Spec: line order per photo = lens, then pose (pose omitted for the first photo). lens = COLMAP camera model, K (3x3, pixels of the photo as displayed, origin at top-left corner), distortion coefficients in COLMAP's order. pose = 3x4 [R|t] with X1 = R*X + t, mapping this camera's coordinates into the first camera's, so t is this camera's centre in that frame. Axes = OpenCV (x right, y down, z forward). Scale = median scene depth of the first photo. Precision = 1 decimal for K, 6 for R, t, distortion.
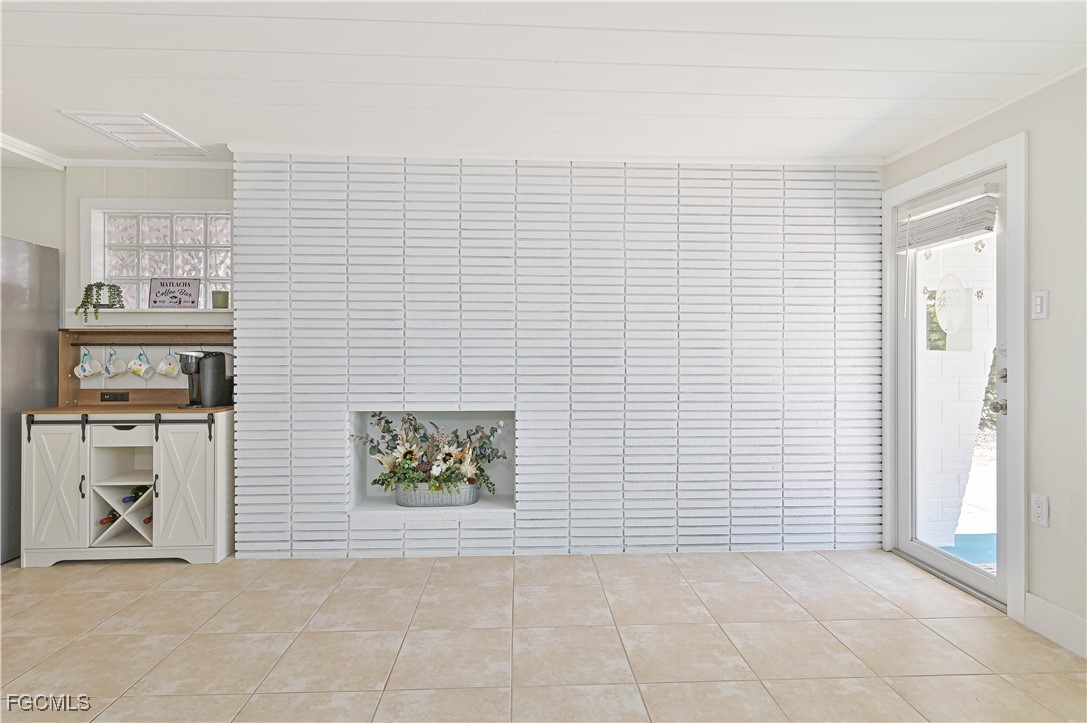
lens RADIAL K [[582.4, 0, 549.6], [0, 582.4, 351.9], [0, 0, 1]] dist [-0.000429, -0.000530]
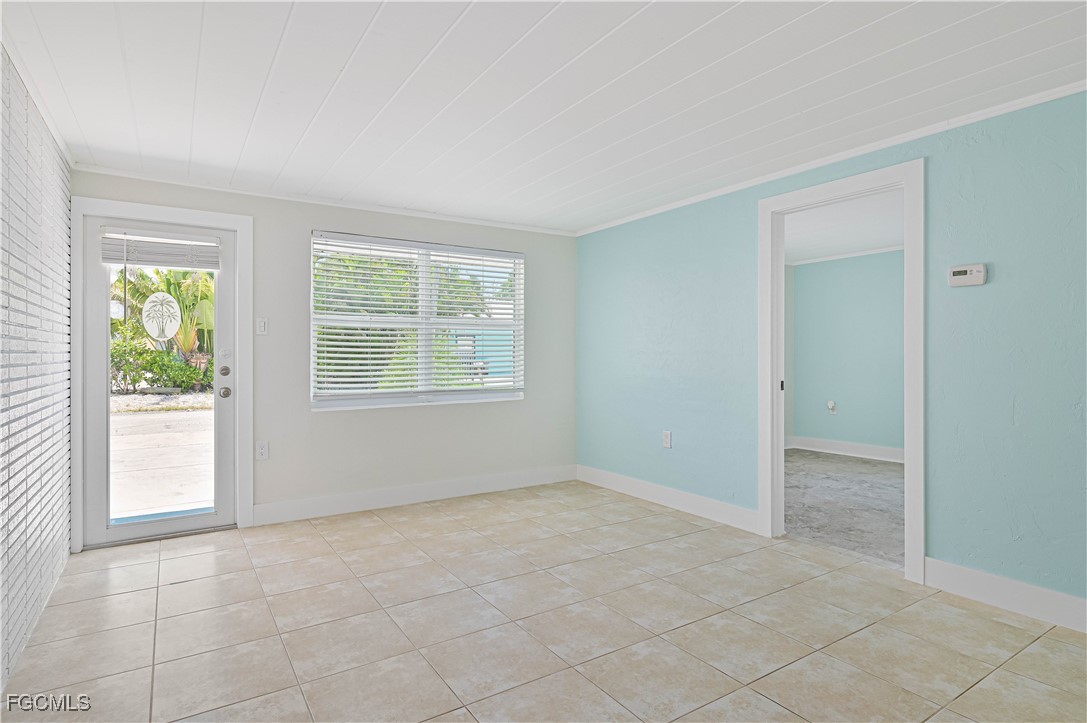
lens RADIAL K [[576.6, 0, 540.0], [0, 576.6, 355.9], [0, 0, 1]] dist [0.001552, -0.000966]
pose [[-0.488422, -0.006956, 0.872580, -0.715800], [0.003275, 0.999947, 0.009805, -0.007761], [-0.872601, 0.007647, -0.488373, 0.819854]]
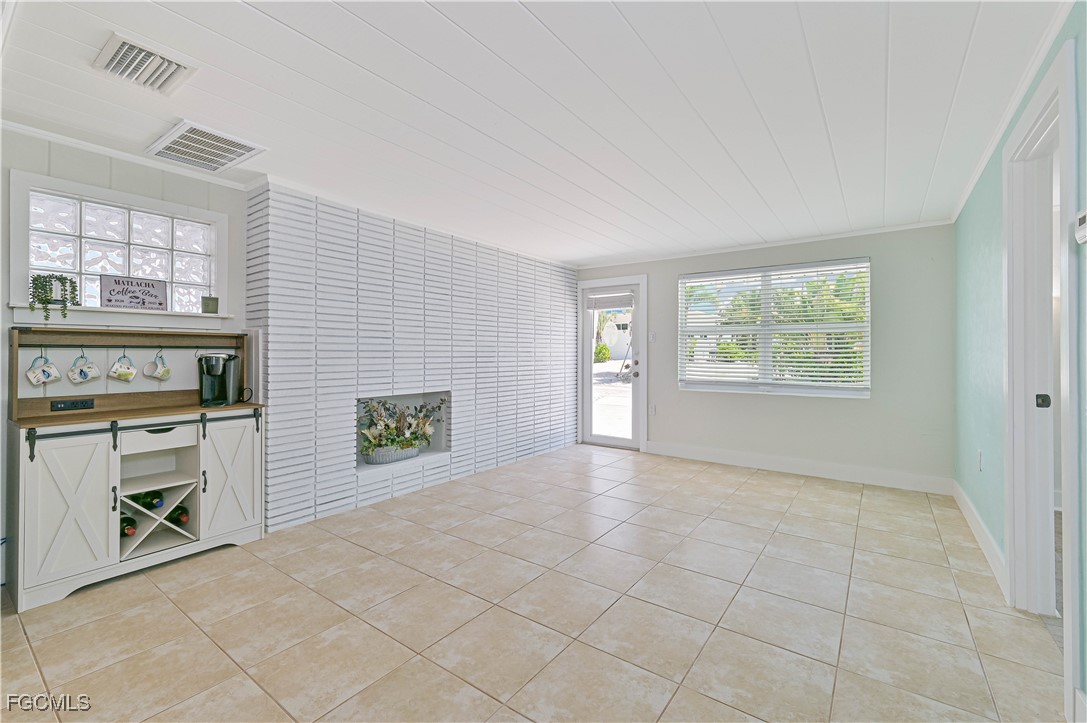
lens RADIAL K [[454.3, 0, 545.8], [0, 454.3, 351.6], [0, 0, 1]] dist [0.001648, 0.000345]
pose [[0.634891, 0.002789, 0.772596, -0.874637], [0.000532, 0.999992, -0.004047, -0.001285], [-0.772601, 0.002980, 0.634885, 0.000129]]
